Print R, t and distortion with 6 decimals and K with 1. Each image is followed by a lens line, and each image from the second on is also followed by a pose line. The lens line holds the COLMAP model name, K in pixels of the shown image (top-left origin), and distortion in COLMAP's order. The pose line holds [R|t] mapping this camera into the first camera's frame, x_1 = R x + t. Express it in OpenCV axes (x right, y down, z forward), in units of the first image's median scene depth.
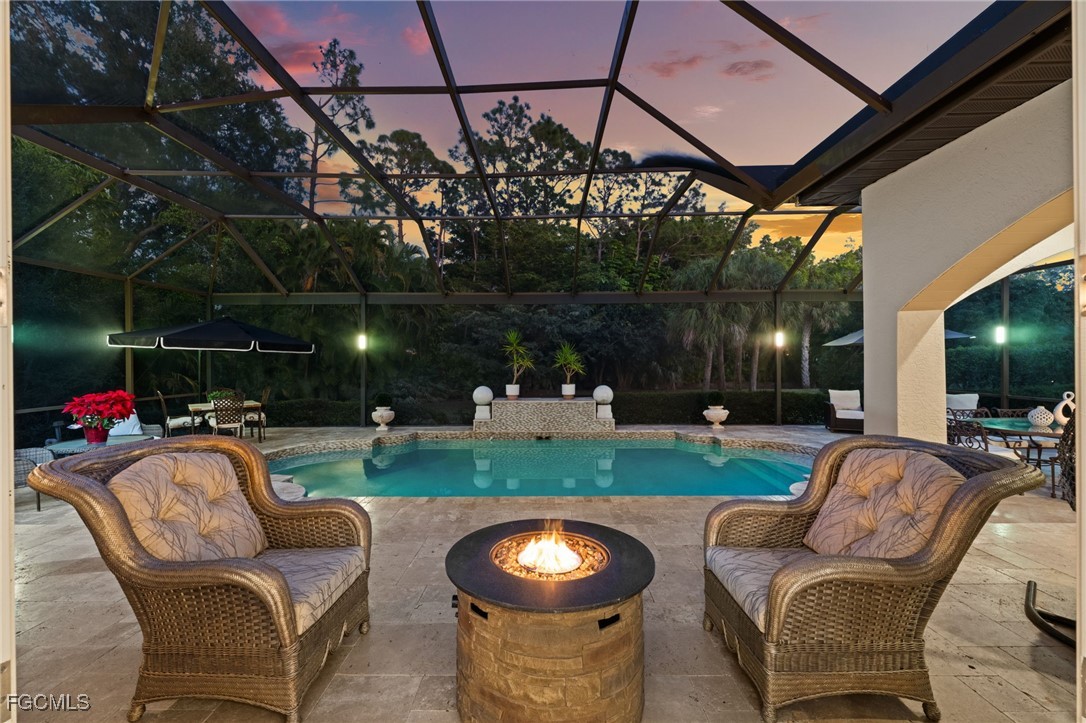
lens RADIAL K [[386.5, 0, 545.3], [0, 386.5, 373.0], [0, 0, 1]] dist [0.000130, 0.000014]
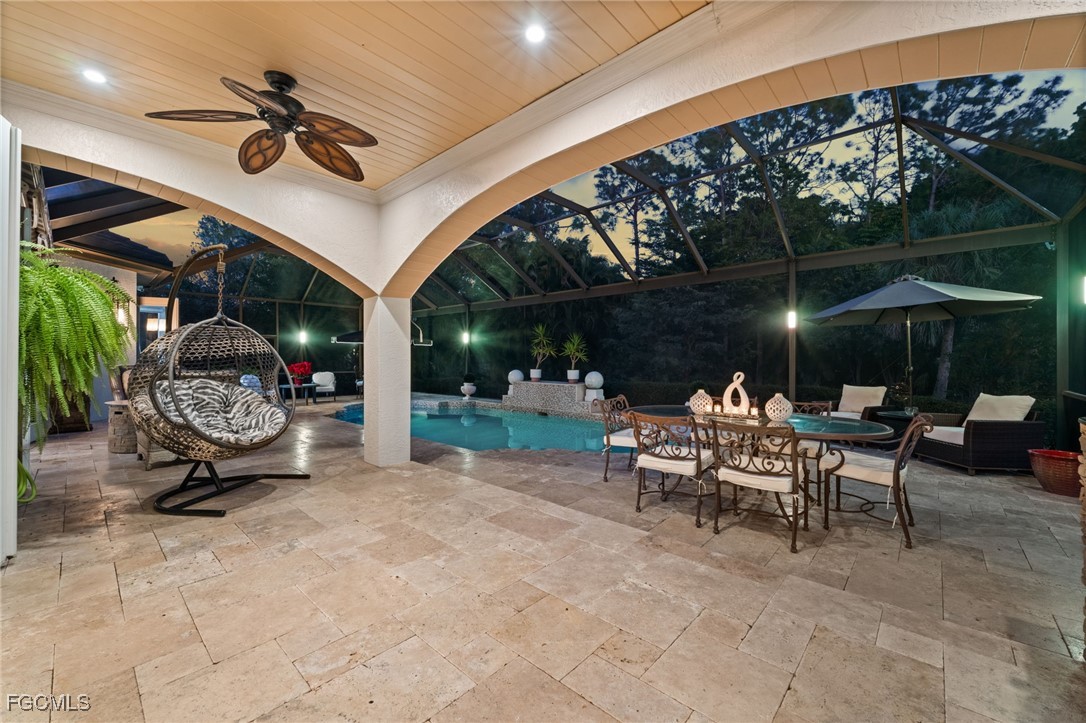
lens RADIAL K [[429.2, 0, 543.8], [0, 429.2, 358.6], [0, 0, 1]] dist [-0.000405, 0.000023]
pose [[0.742138, 0.001778, -0.670245, 0.847028], [-0.004127, 0.999990, -0.001917, -0.001198], [0.670235, 0.004189, 0.742137, 0.008294]]
